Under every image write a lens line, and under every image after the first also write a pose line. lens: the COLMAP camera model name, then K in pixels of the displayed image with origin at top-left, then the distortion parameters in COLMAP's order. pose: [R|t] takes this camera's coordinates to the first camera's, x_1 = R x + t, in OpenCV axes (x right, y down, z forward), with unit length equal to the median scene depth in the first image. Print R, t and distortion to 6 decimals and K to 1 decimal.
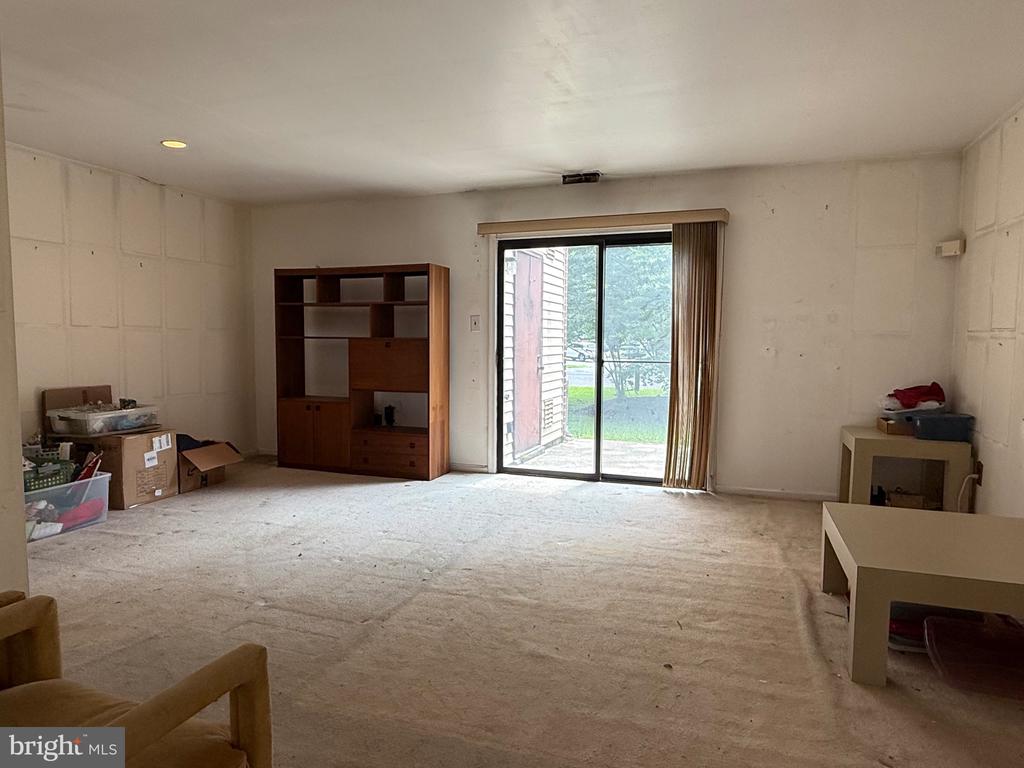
lens RADIAL K [[634.9, 0, 512.0], [0, 634.9, 384.0], [0, 0, 1]] dist [0.000965, 0.000128]
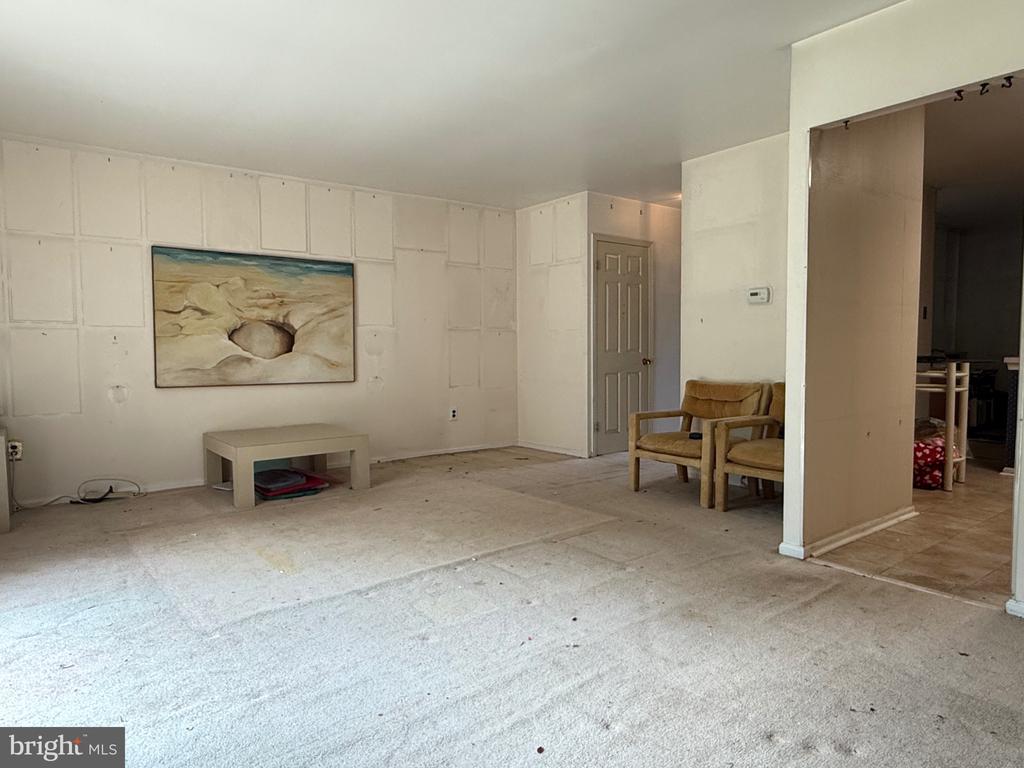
lens RADIAL K [[634.9, 0, 512.0], [0, 634.9, 384.0], [0, 0, 1]] dist [0.000965, 0.000128]
pose [[-0.839508, -0.034629, 0.542243, -0.631737], [0.036094, 0.992208, 0.119247, -0.074290], [-0.542147, 0.119681, -0.831717, 1.553595]]
